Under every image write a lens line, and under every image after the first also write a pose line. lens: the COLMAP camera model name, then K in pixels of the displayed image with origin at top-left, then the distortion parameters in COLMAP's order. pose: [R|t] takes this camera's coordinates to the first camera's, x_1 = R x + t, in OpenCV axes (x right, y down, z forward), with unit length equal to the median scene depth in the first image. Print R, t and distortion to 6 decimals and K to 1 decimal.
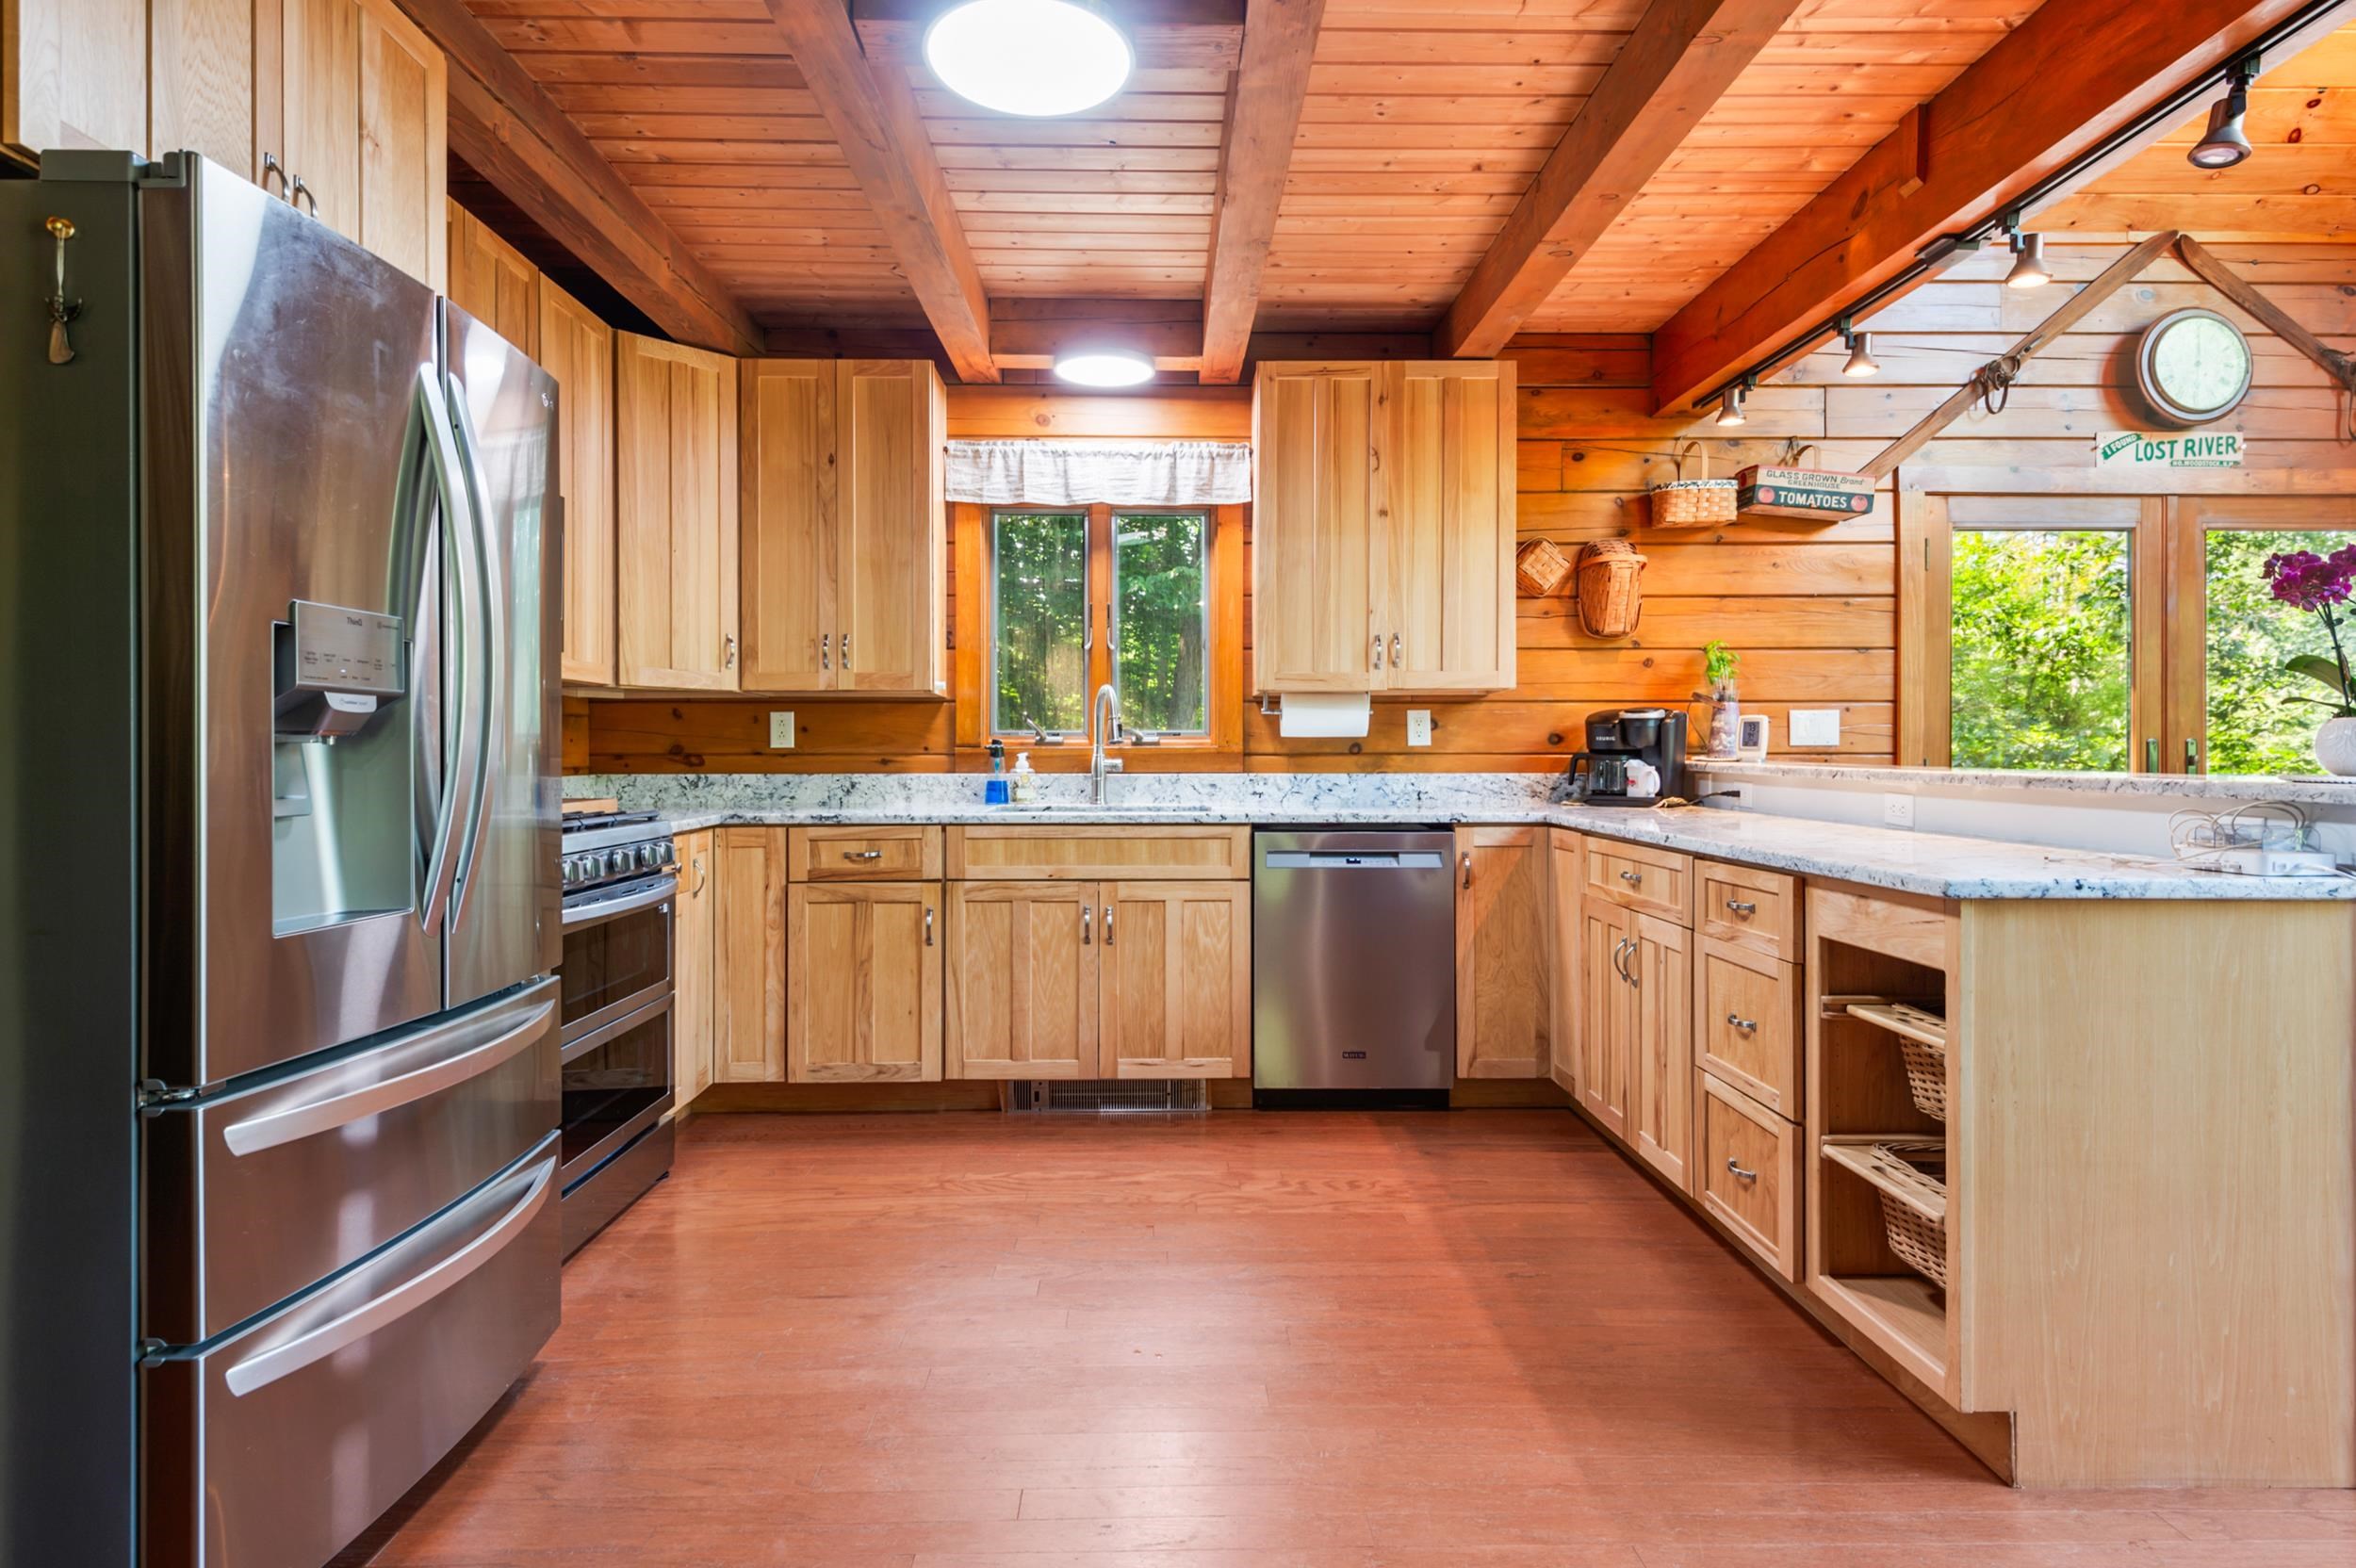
lens RADIAL K [[1283.3, 0, 1191.3], [0, 1283.3, 757.6], [0, 0, 1]] dist [0.046470, -0.029889]
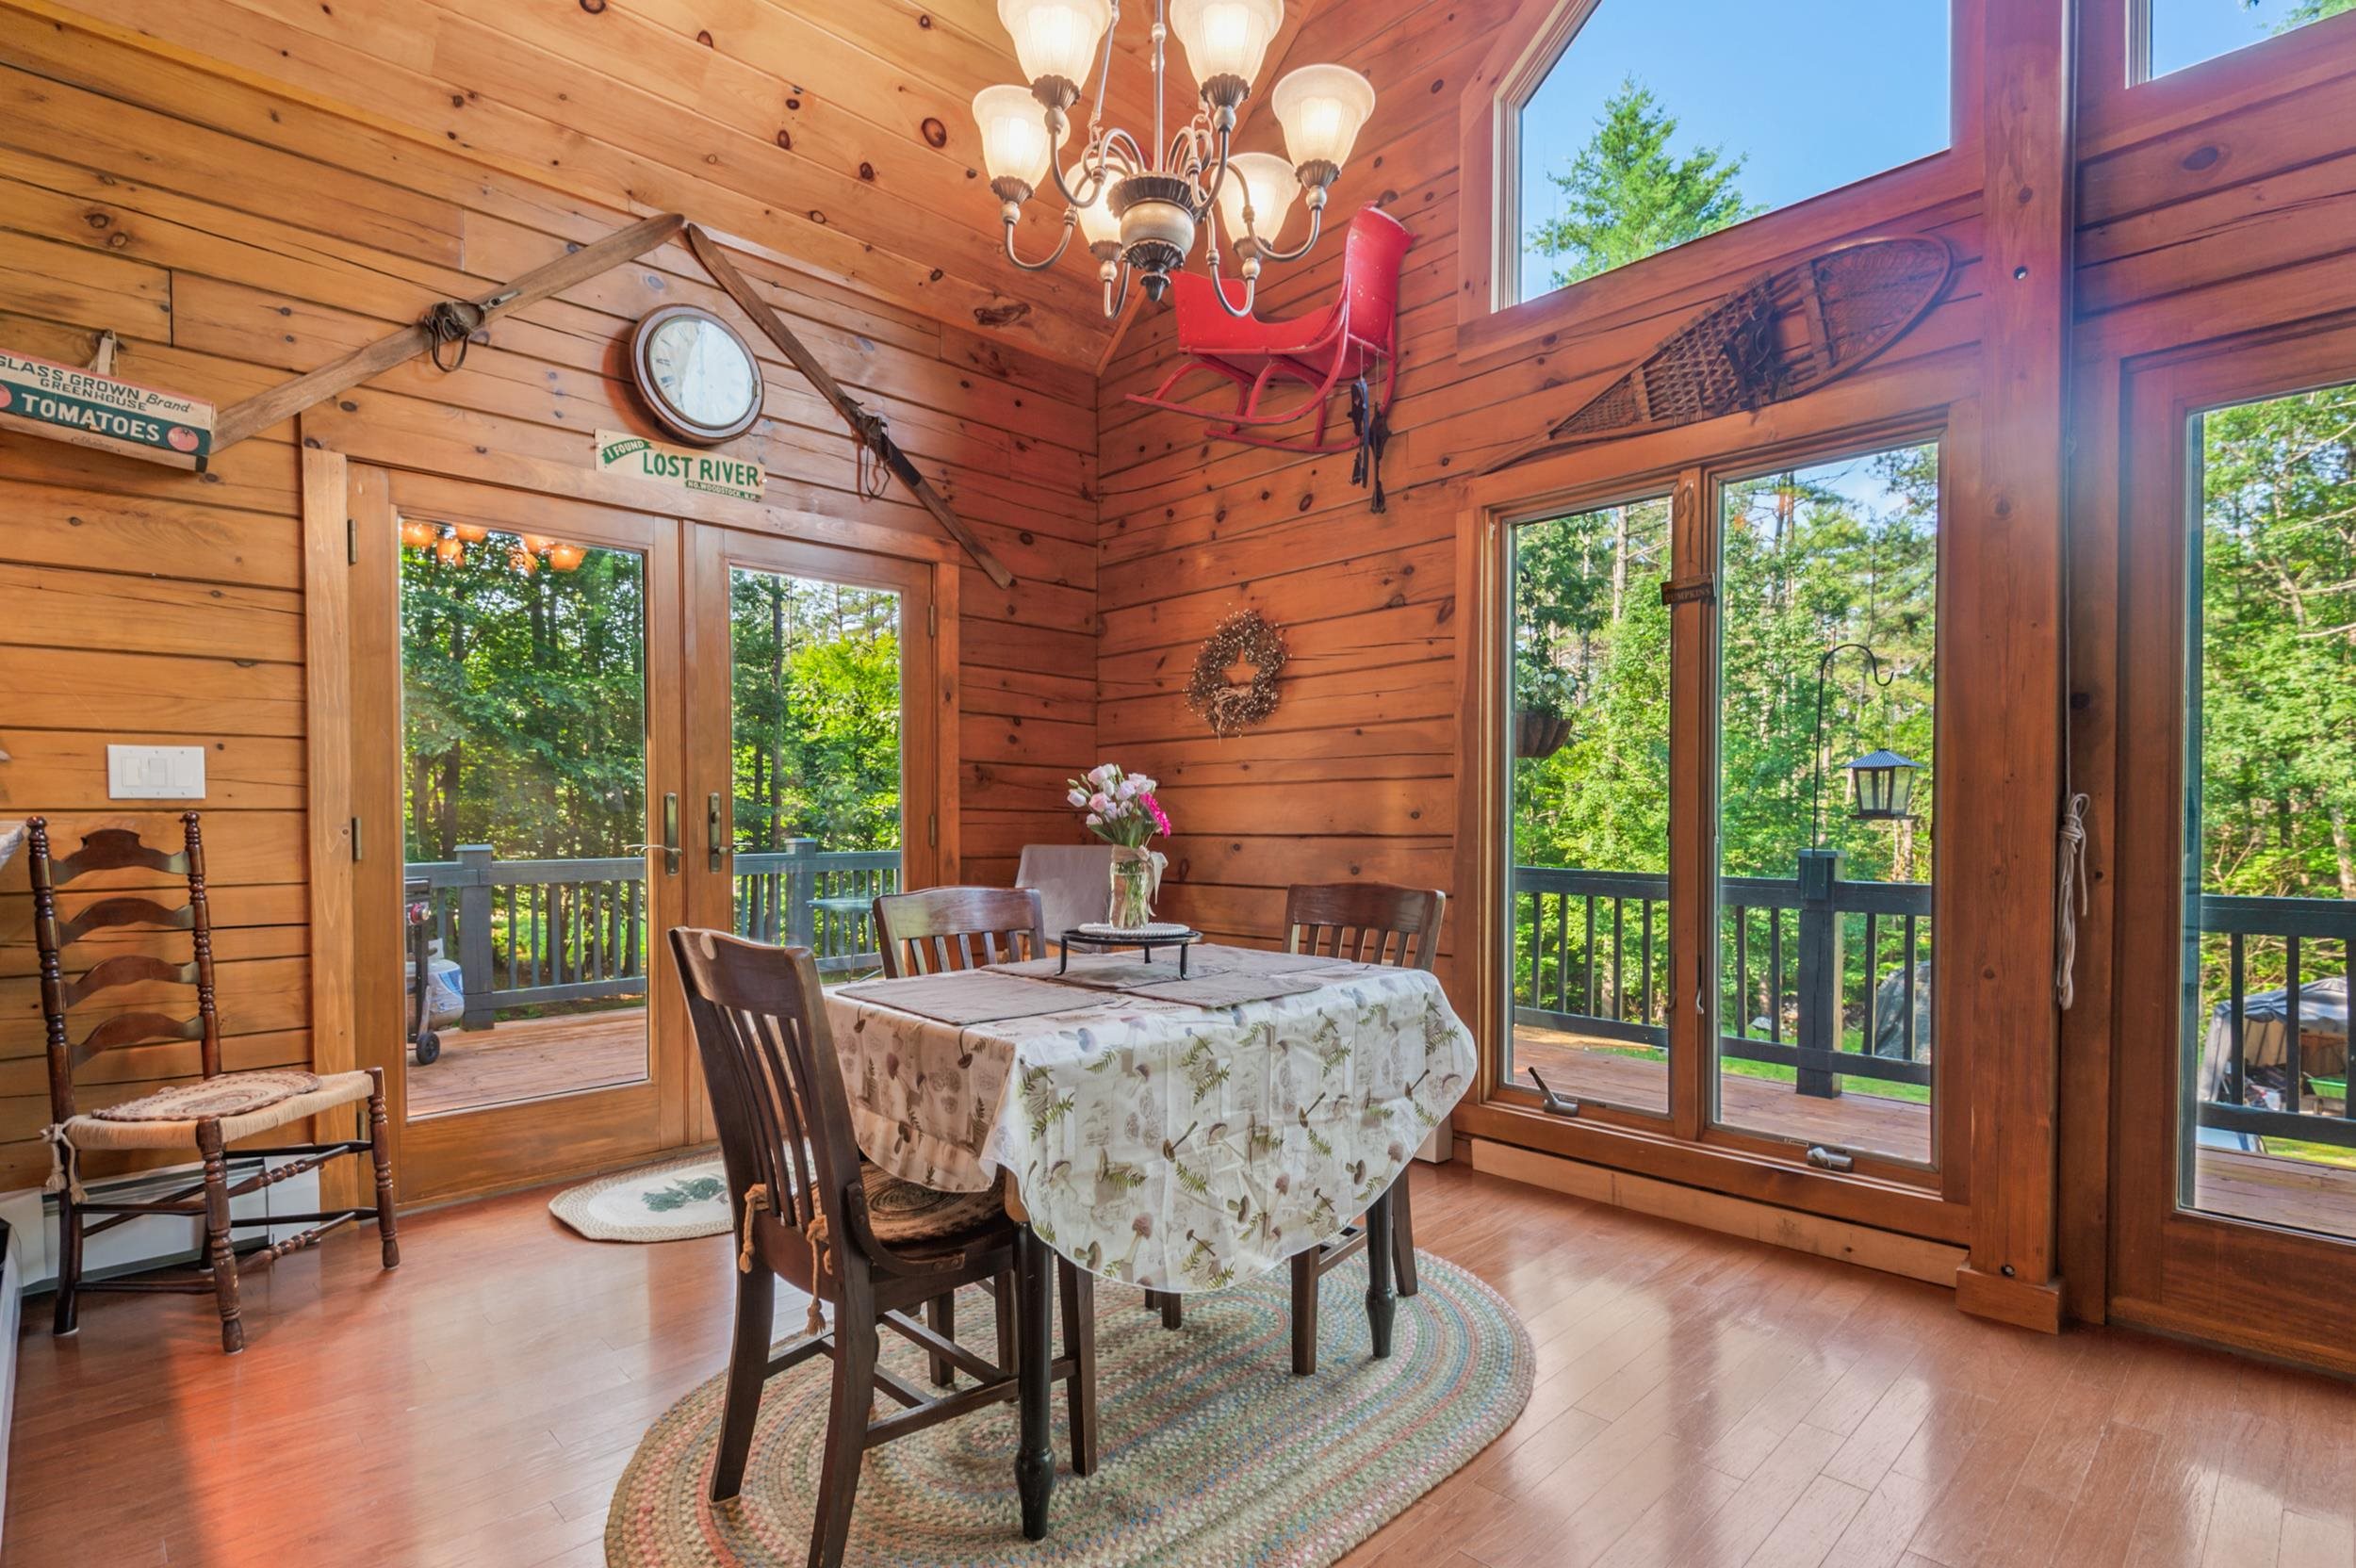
lens RADIAL K [[1143.8, 0, 1157.2], [0, 1143.8, 846.1], [0, 0, 1]] dist [0.027136, -0.022419]
pose [[0.736884, -0.021089, 0.675690, 0.457150], [0.005588, 0.999669, 0.025106, 0.003199], [-0.675996, -0.014725, 0.736758, 0.205817]]
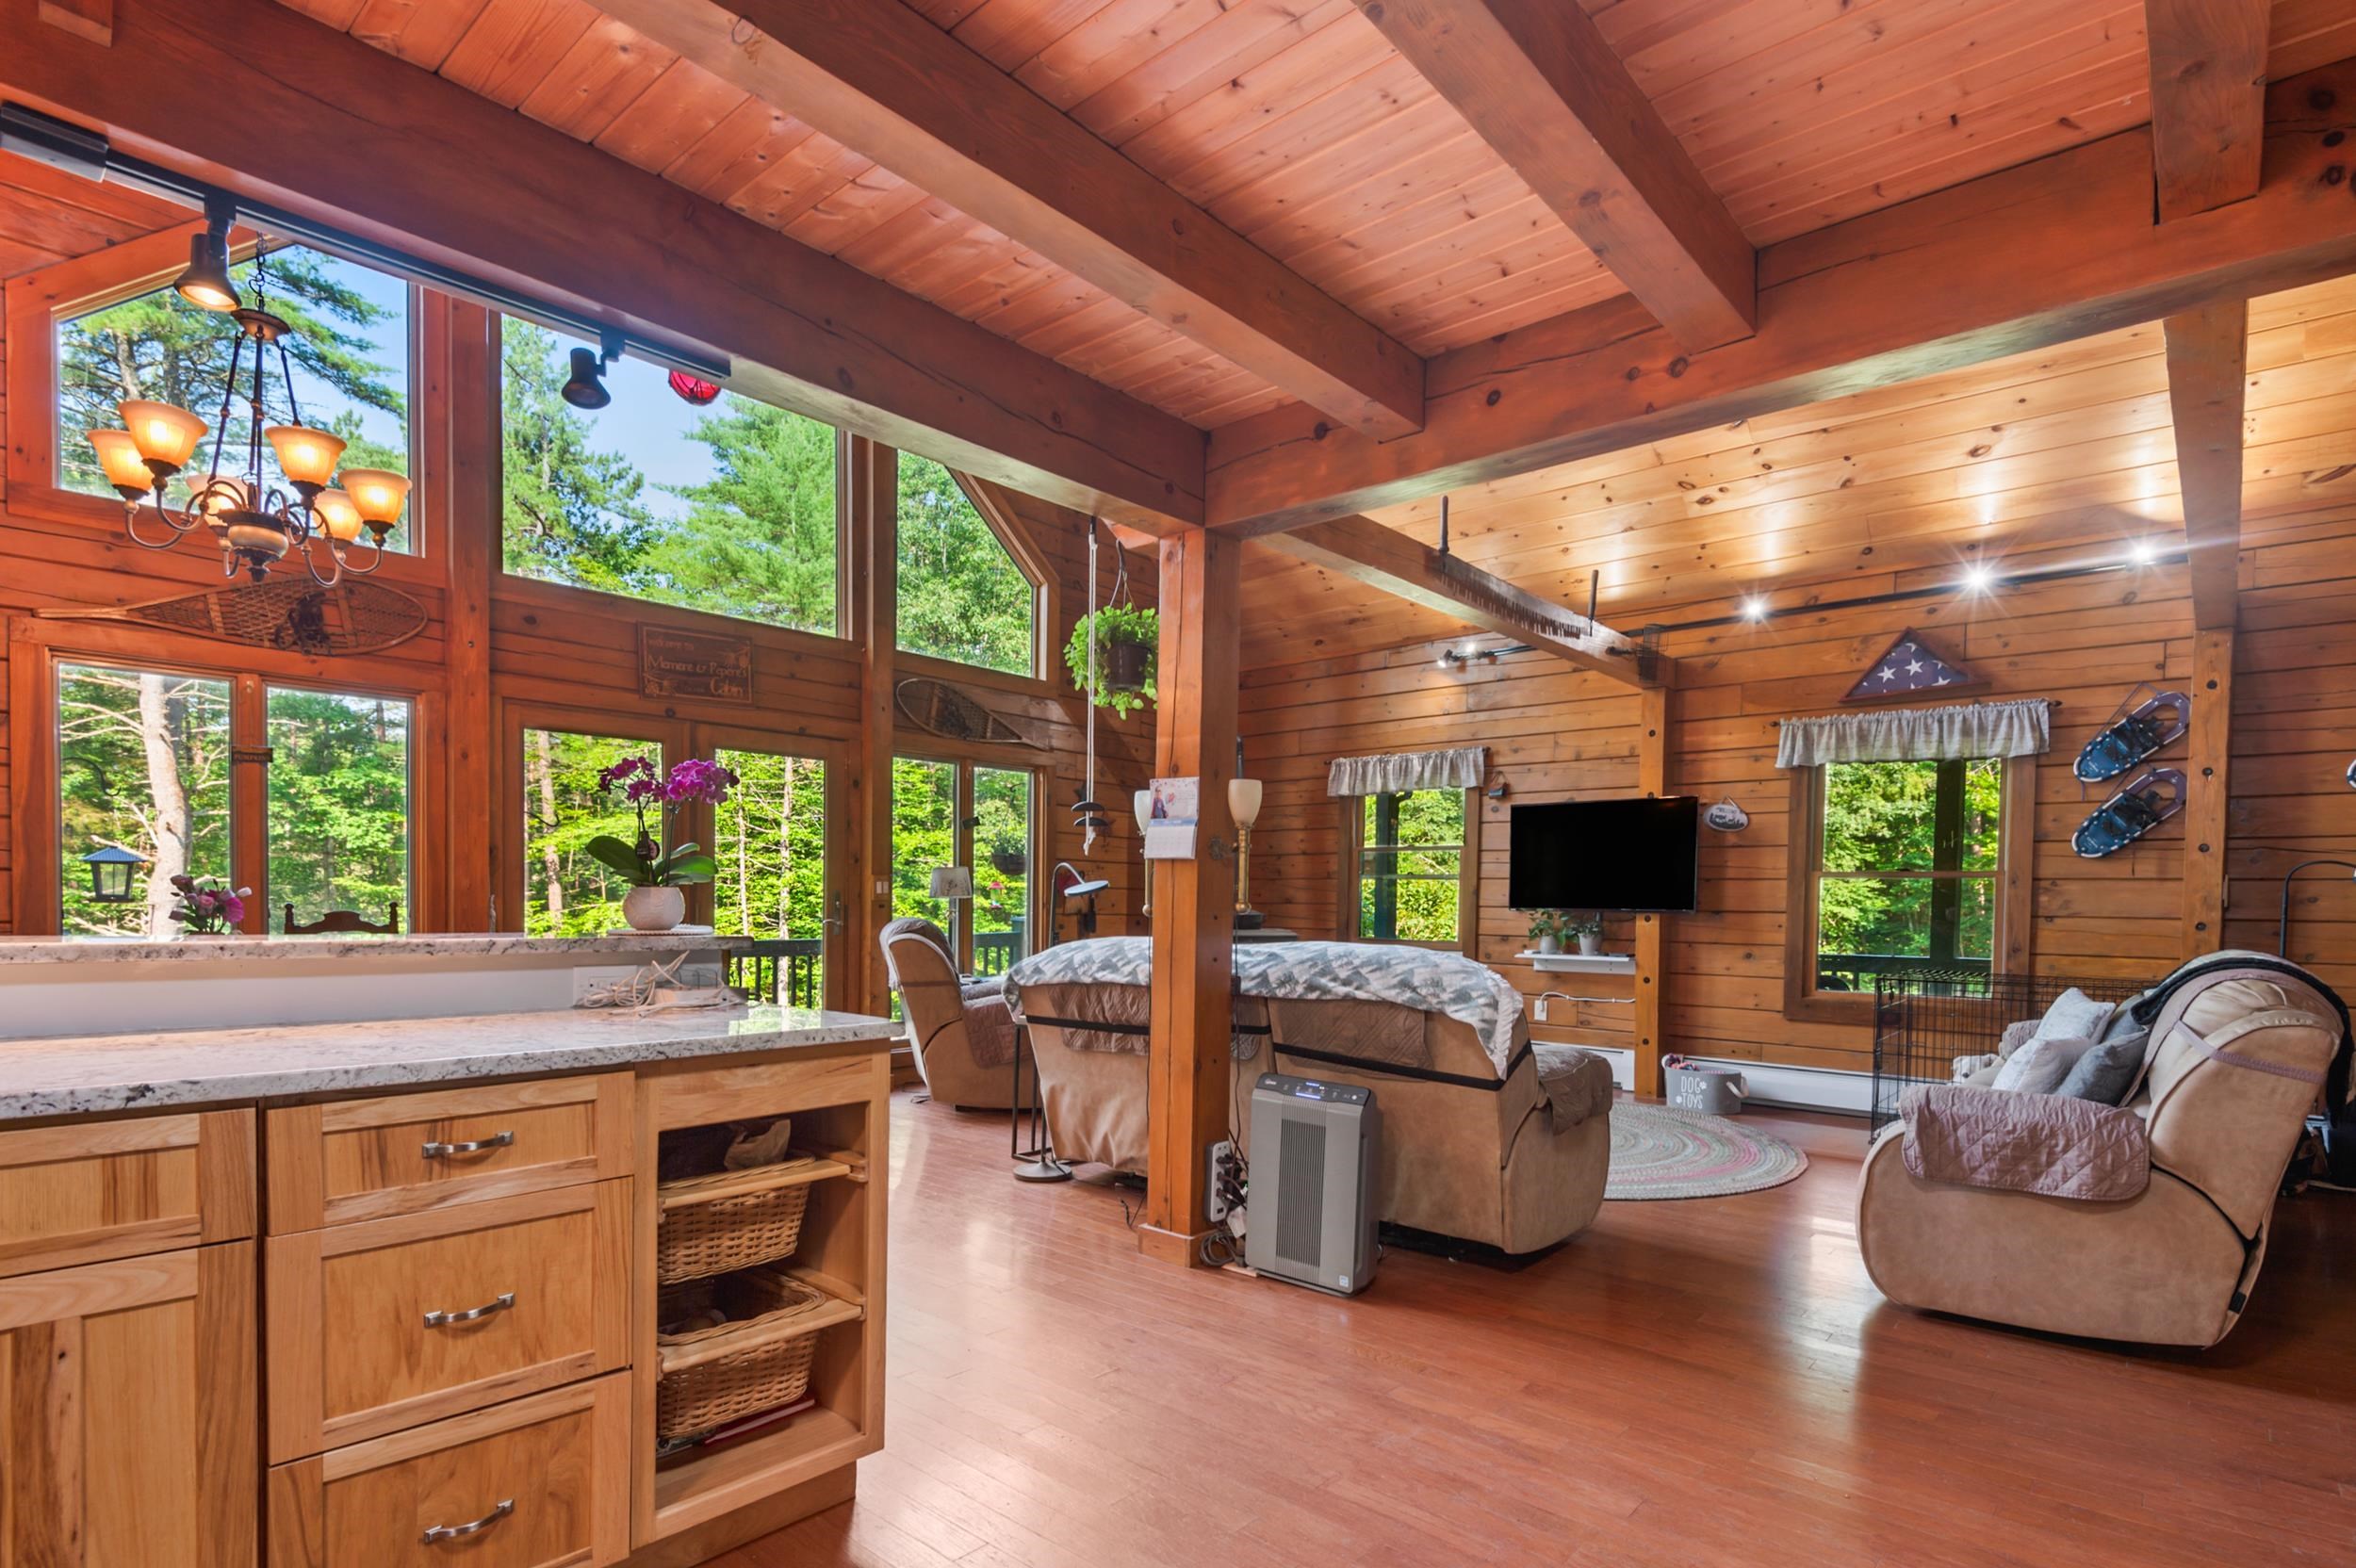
lens RADIAL K [[1178.6, 0, 1203.3], [0, 1178.6, 925.5], [0, 0, 1]] dist [0.006643, -0.000991]
pose [[-0.742842, -0.025011, 0.669000, -0.172120], [-0.011357, 0.999629, 0.024761, -0.013315], [-0.669371, 0.010795, -0.742850, 0.710312]]
